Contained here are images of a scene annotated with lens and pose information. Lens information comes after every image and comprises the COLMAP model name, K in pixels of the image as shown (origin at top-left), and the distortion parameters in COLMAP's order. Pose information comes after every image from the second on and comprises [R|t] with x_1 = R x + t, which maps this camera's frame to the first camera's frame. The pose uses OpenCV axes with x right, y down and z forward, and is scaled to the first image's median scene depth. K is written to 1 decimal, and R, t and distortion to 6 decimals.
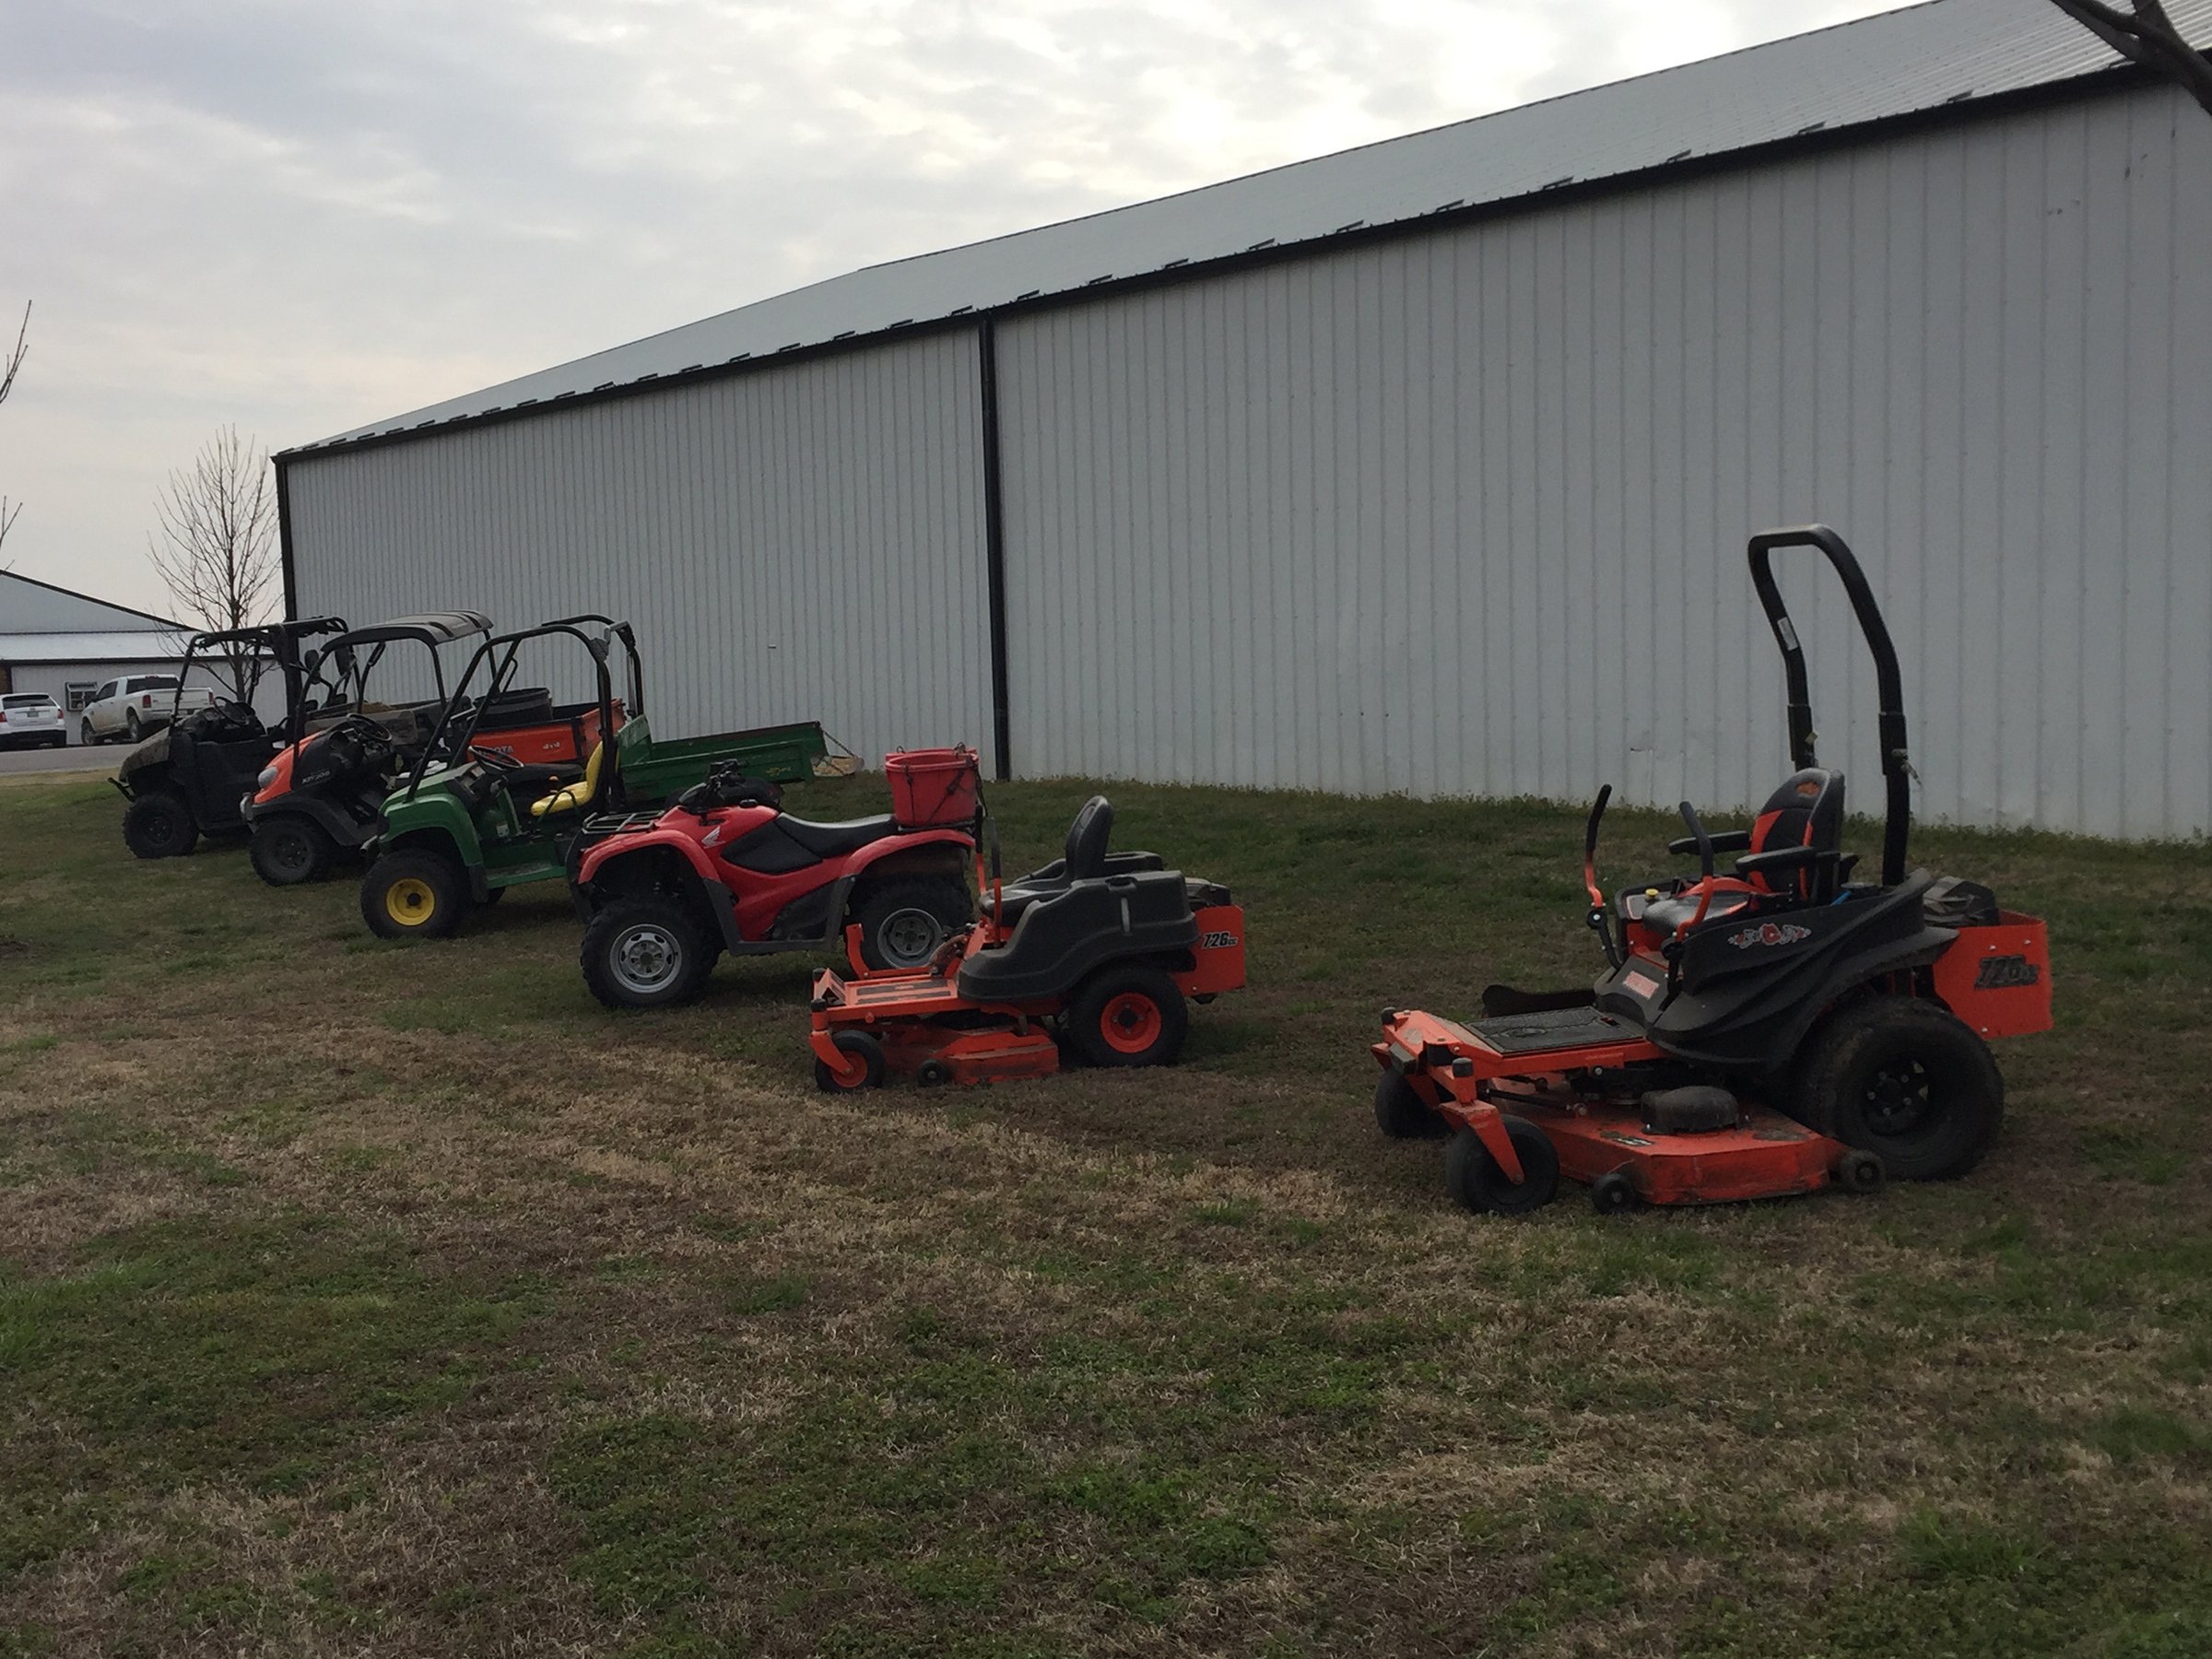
lens RADIAL K [[2479.8, 0, 1121.9], [0, 2479.8, 849.2], [0, 0, 1]] dist [0.054896, 0.000000]
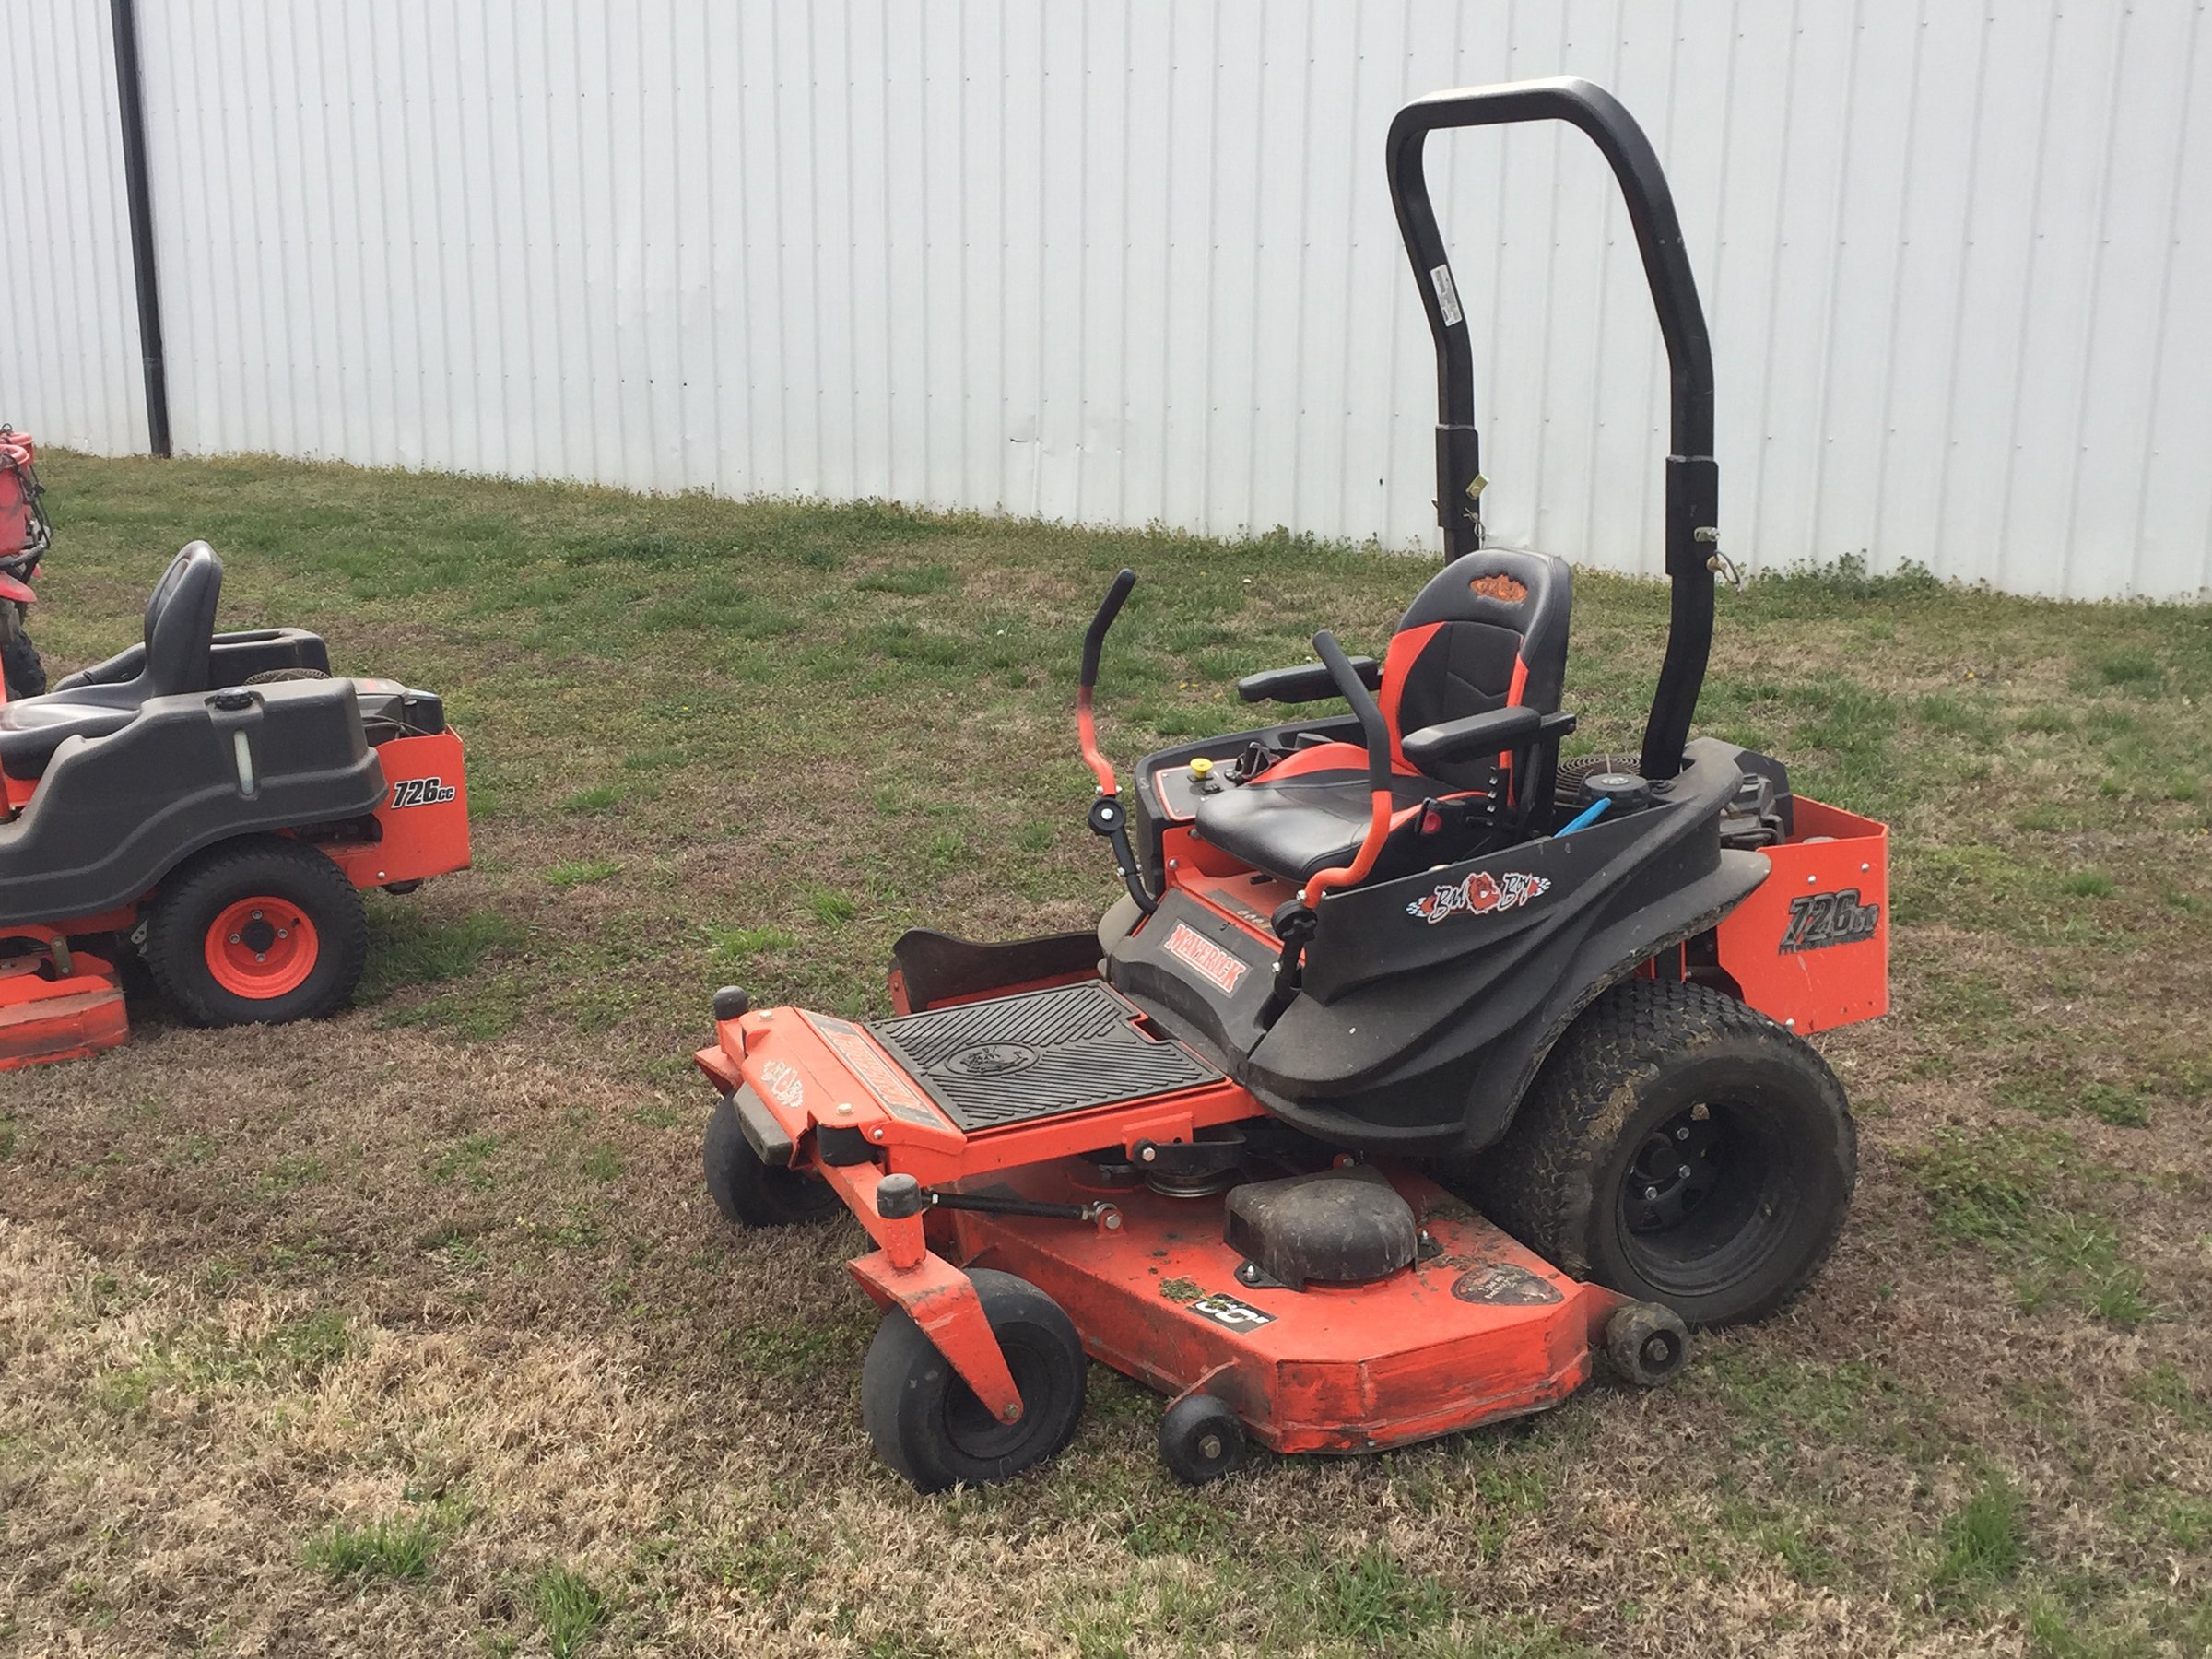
lens RADIAL K [[2479.8, 0, 1100.4], [0, 2479.8, 826.2], [0, 0, 1]] dist [0.054896, 0.000000]
pose [[0.962089, -0.028747, 0.271218, 0.040589], [-0.006695, 0.991641, 0.128853, -0.039680], [-0.272655, -0.125784, 0.953854, 0.471268]]
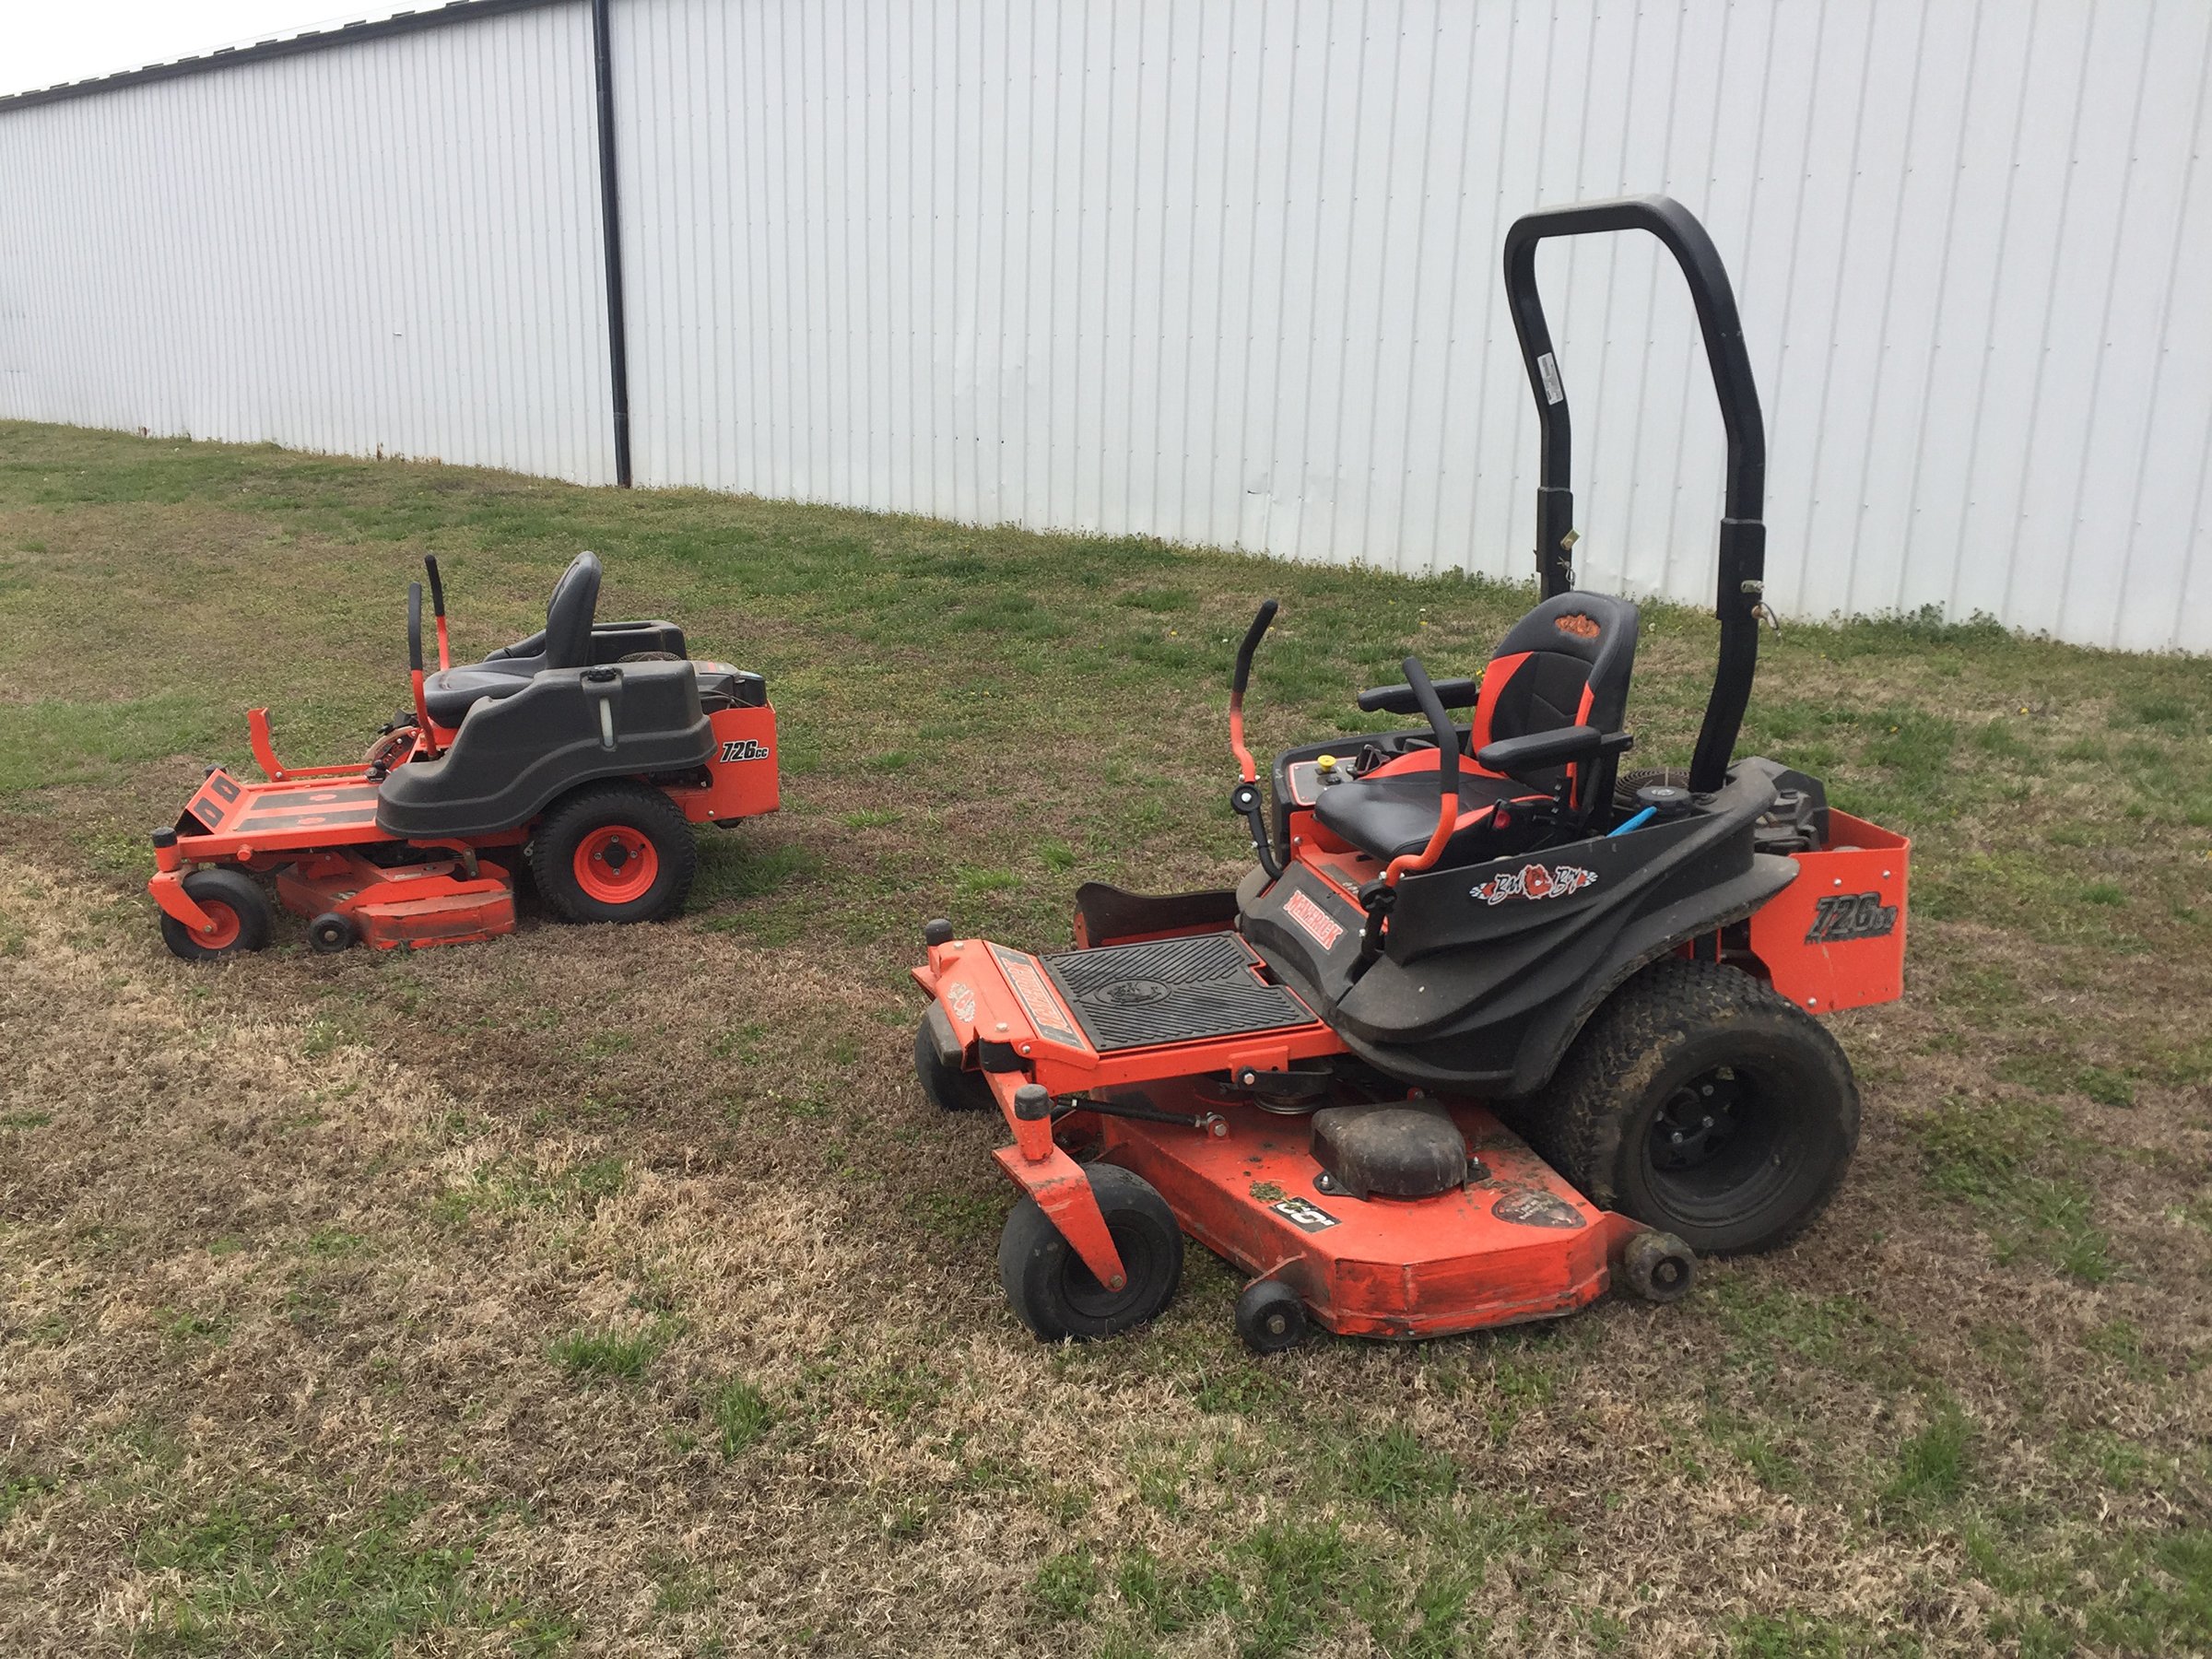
lens RADIAL K [[1891.8, 0, 1098.0], [0, 1891.8, 833.2], [0, 0, 1]] dist [0.070158, -0.062064]
pose [[0.988949, 0.014928, 0.147504, 0.074261], [-0.038134, 0.987056, 0.155779, -0.040902], [-0.143269, -0.159682, 0.976717, 0.493842]]
